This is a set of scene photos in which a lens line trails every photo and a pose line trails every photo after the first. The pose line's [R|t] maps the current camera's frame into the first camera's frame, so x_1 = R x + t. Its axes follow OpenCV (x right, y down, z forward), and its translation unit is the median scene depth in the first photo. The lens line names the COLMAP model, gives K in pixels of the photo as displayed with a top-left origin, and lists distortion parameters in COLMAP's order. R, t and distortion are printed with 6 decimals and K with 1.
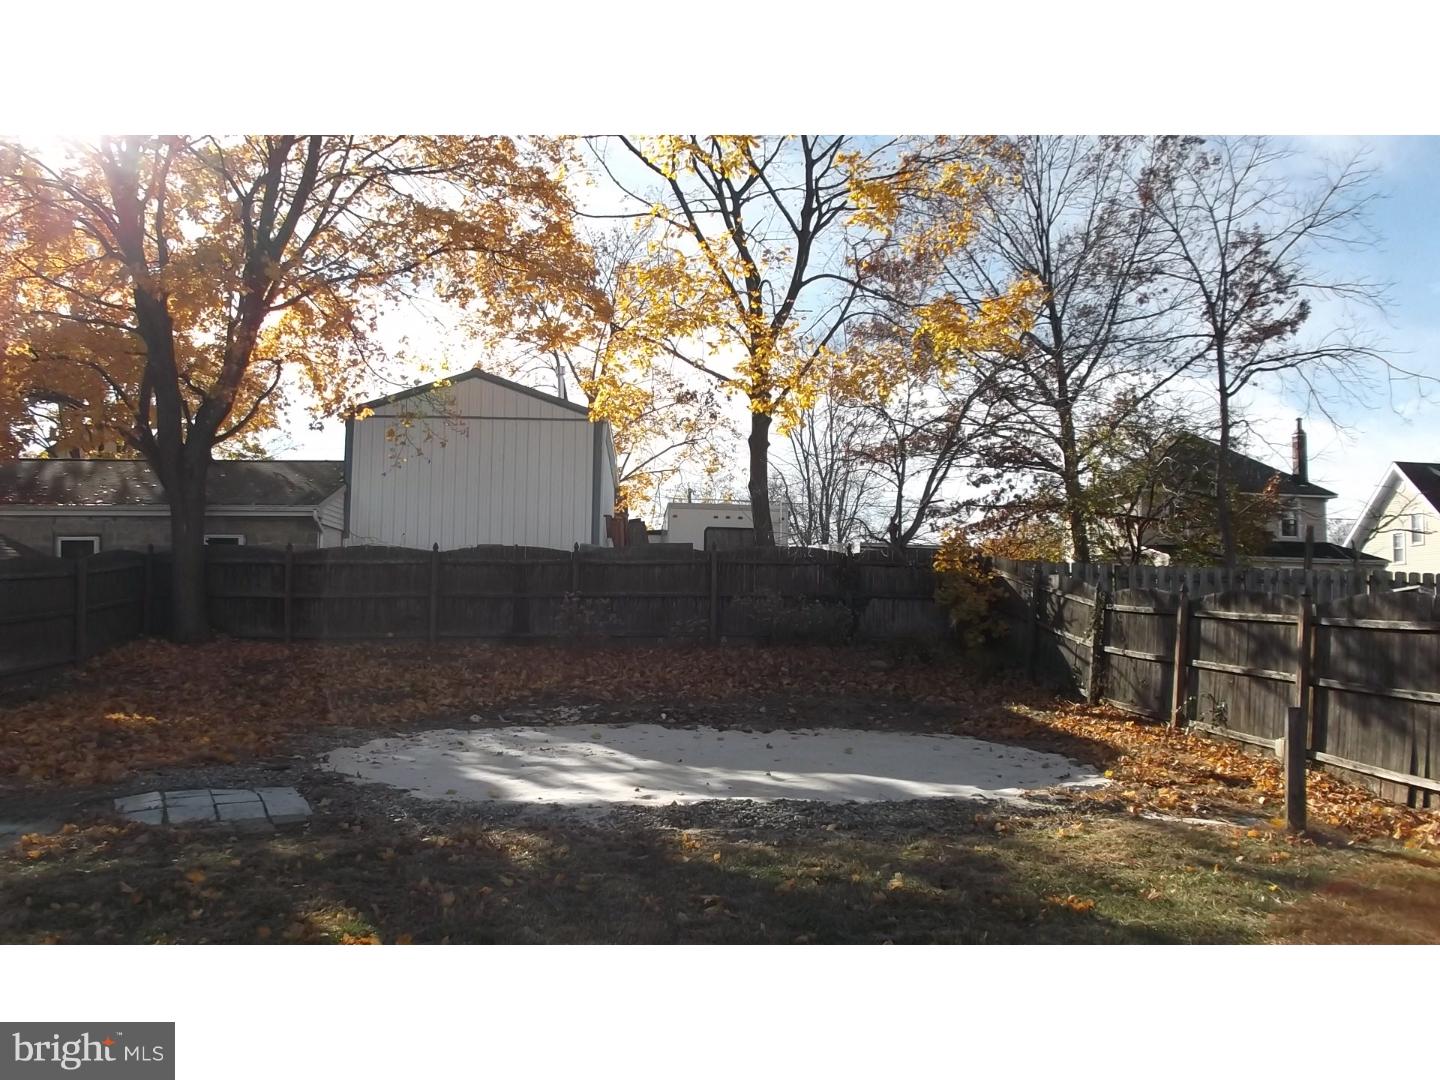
lens RADIAL K [[1196.9, 0, 720.0], [0, 1196.9, 540.0], [0, 0, 1]] dist [-0.005672, 0.001927]
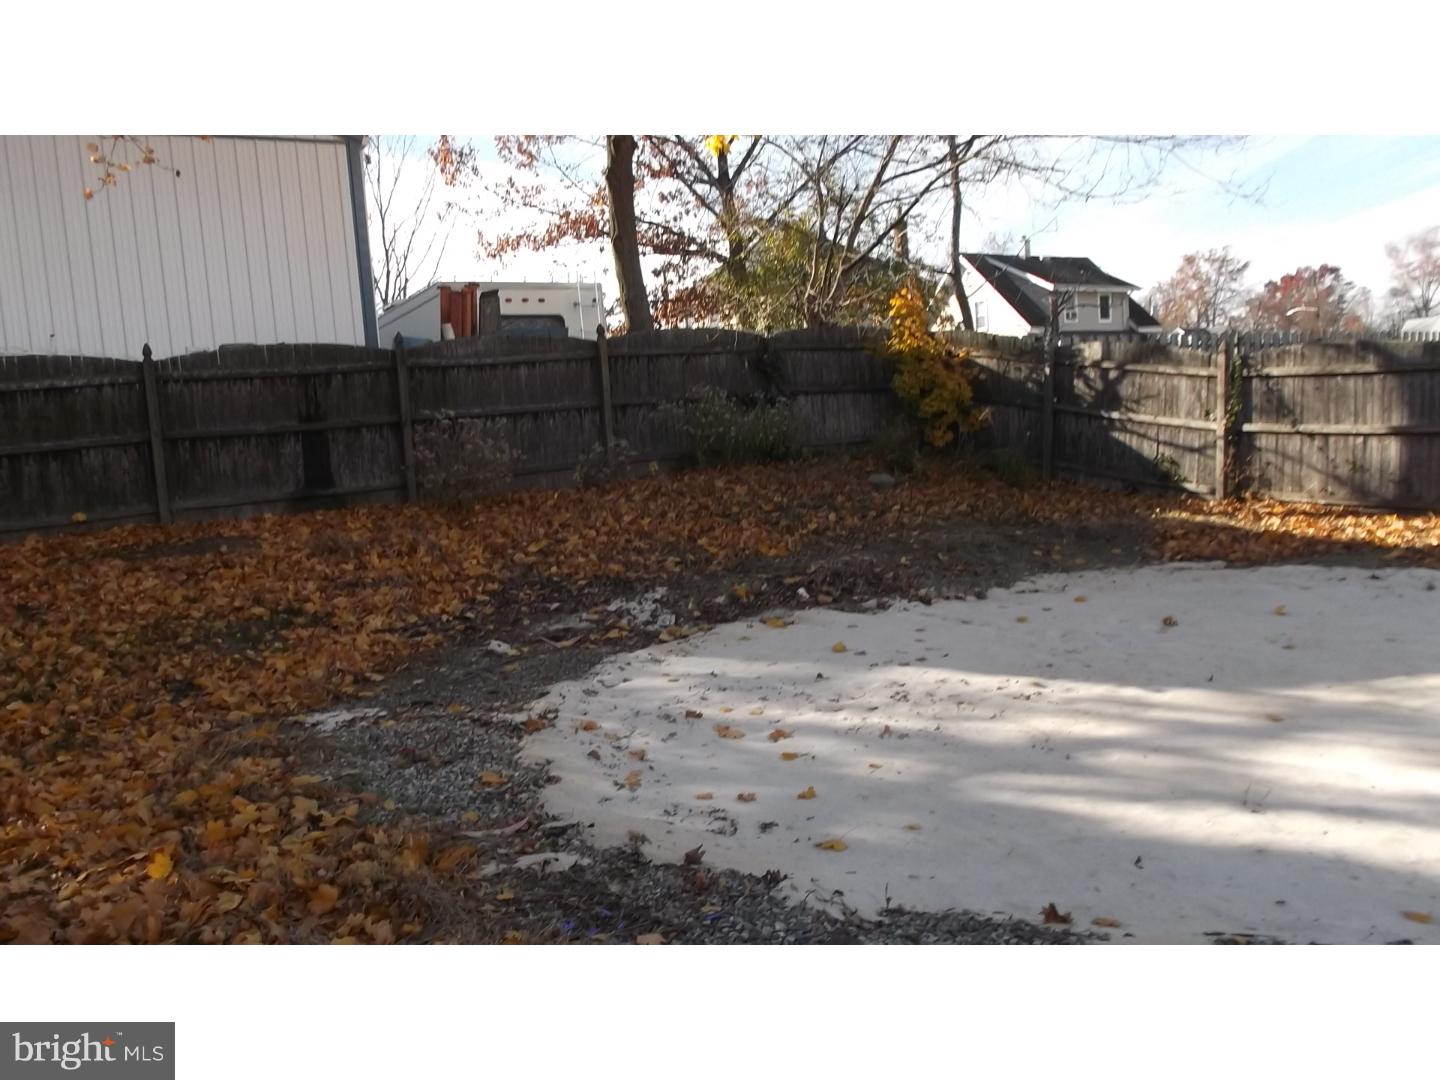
lens RADIAL K [[1196.9, 0, 720.0], [0, 1196.9, 540.0], [0, 0, 1]] dist [-0.005672, 0.001927]
pose [[0.904455, -0.116982, 0.410215, -0.234132], [0.056947, 0.986166, 0.155669, 0.020811], [-0.422751, -0.117436, 0.898605, 0.374689]]
